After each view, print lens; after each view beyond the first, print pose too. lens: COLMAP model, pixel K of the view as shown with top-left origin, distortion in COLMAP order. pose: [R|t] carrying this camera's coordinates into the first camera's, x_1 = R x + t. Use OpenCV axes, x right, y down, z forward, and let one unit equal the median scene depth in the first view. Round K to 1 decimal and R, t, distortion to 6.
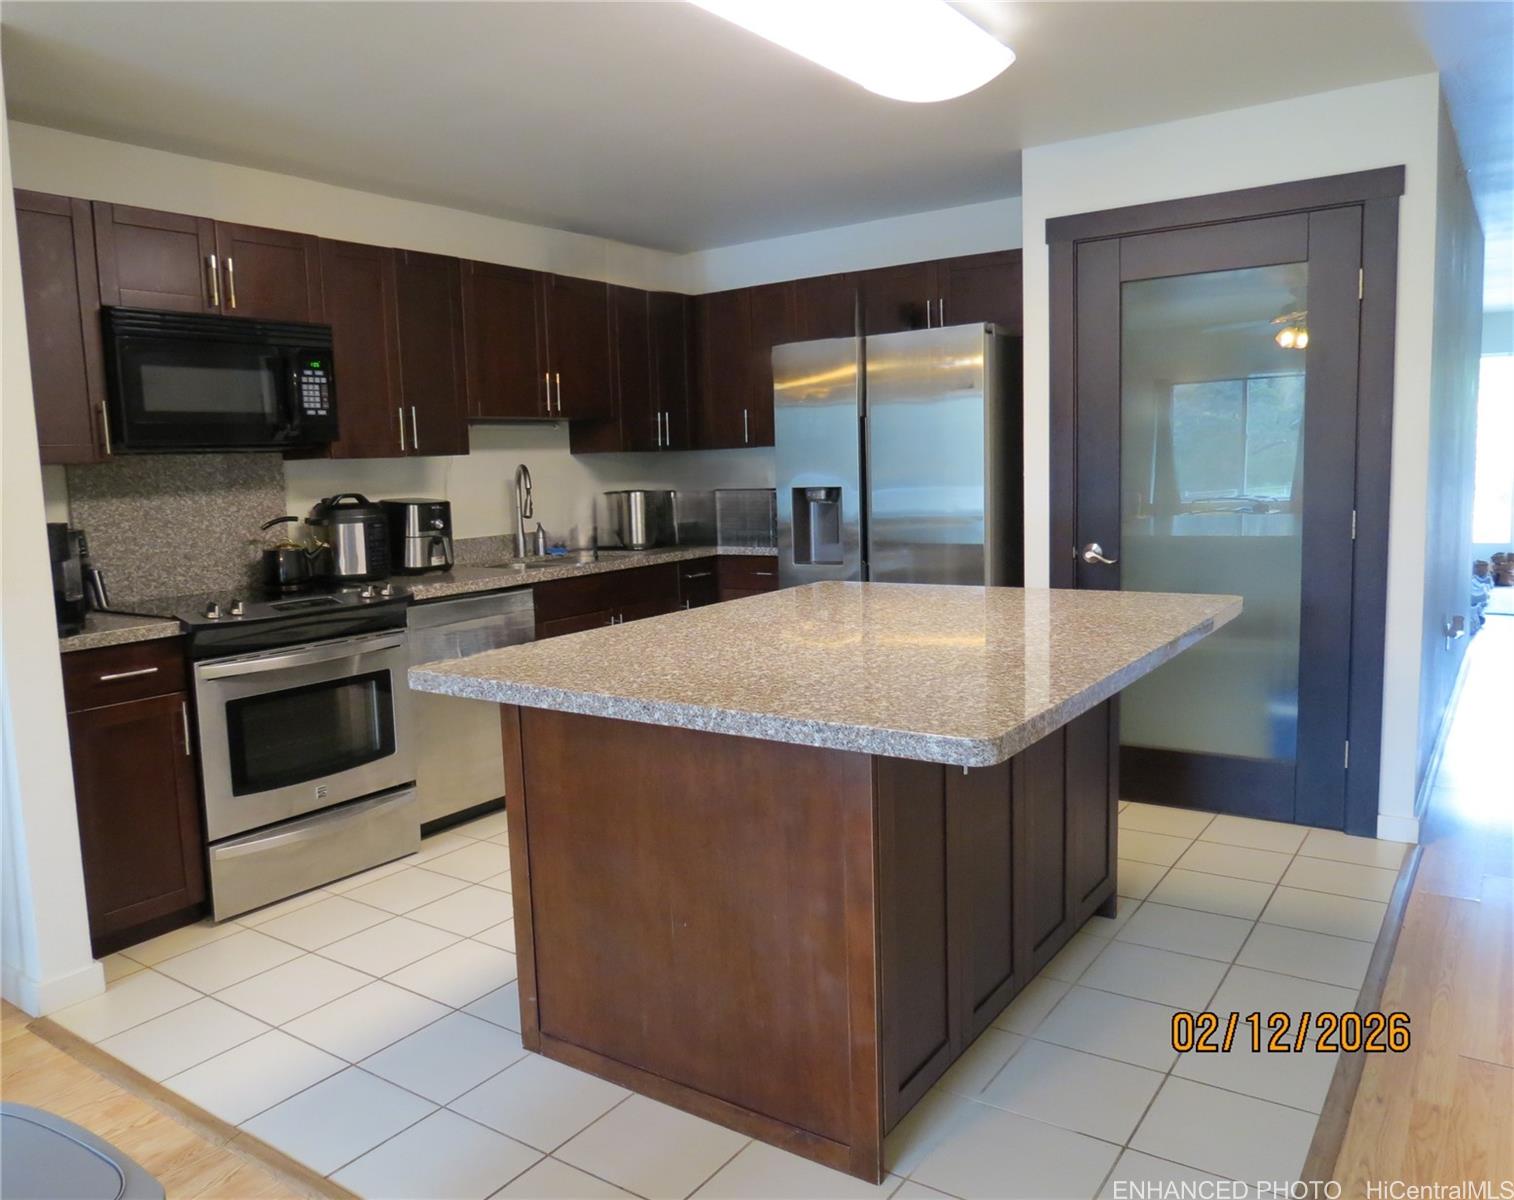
lens RADIAL K [[1125.4, 0, 717.0], [0, 1125.4, 602.1], [0, 0, 1]] dist [-0.045139, -0.002163]
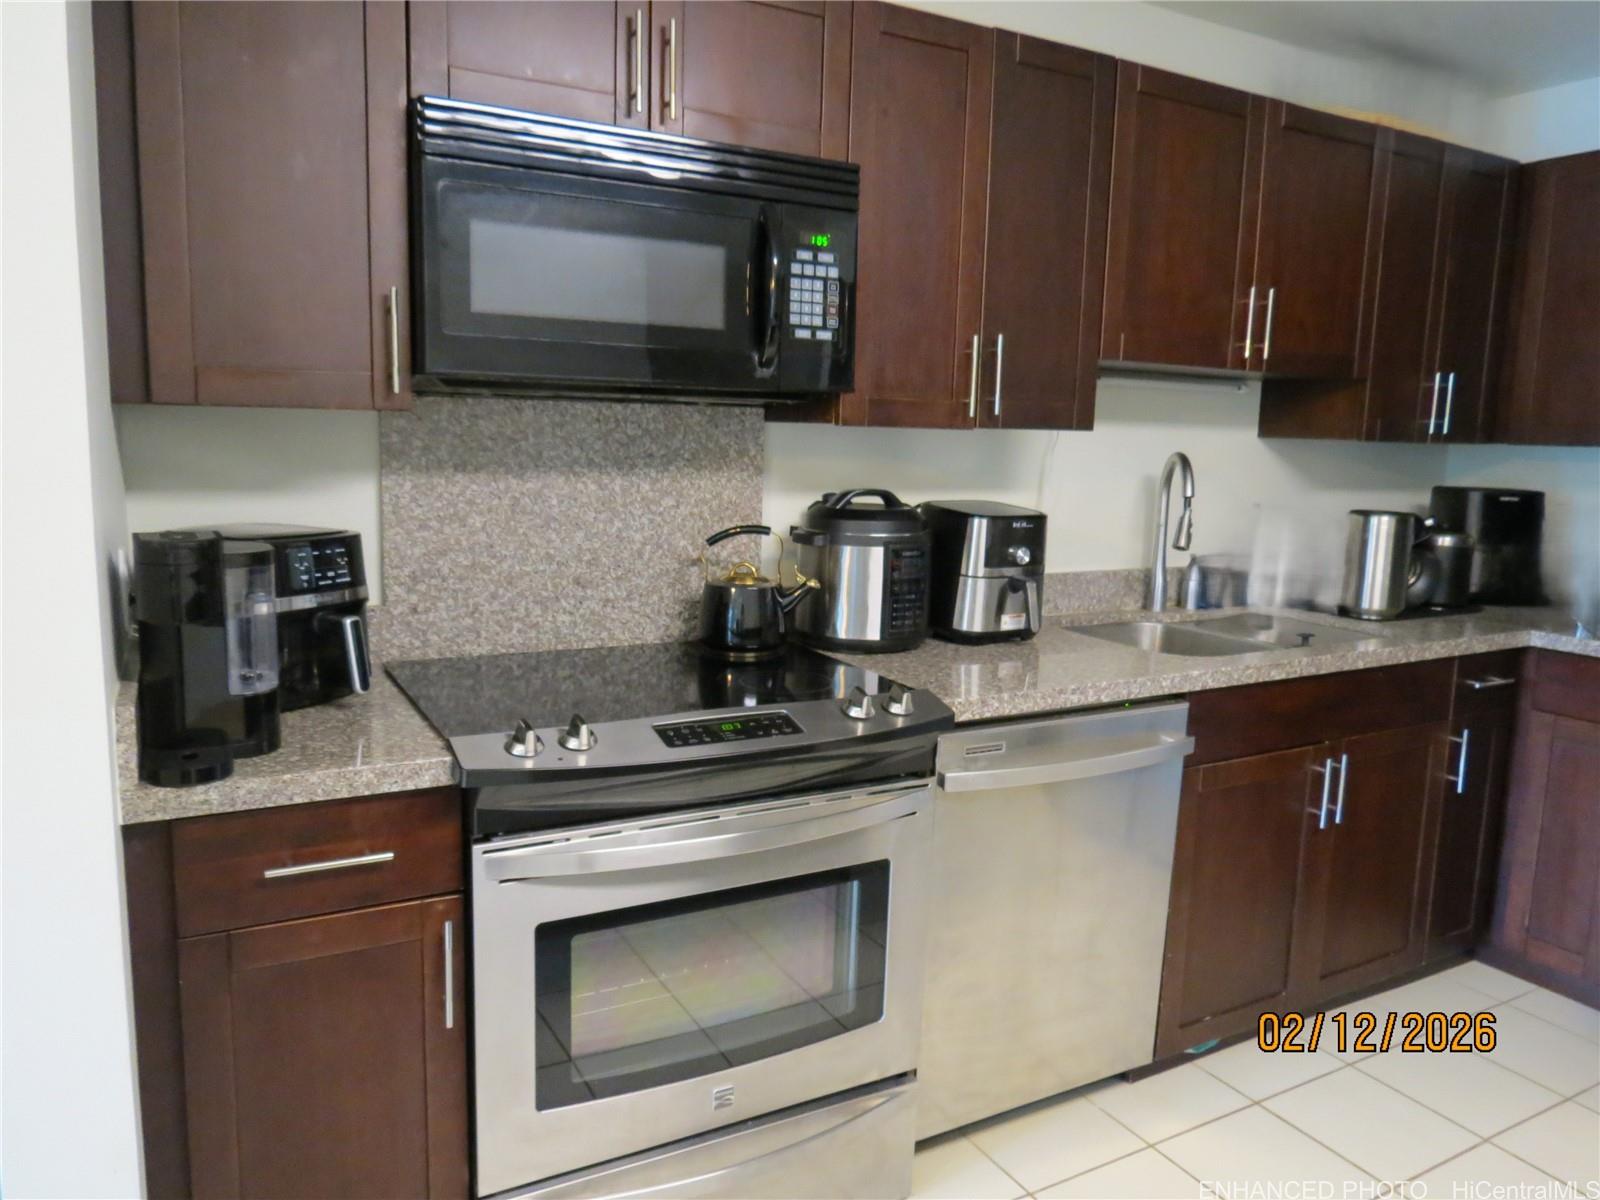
lens RADIAL K [[1125.3, 0, 800.0], [0, 1125.3, 600.0], [0, 0, 1]] dist [-0.046533, 0.032773]
pose [[0.903290, 0.122126, -0.411282, -0.126461], [-0.109081, 0.992502, 0.055141, -0.070703], [0.414933, -0.004945, 0.909839, 0.489064]]
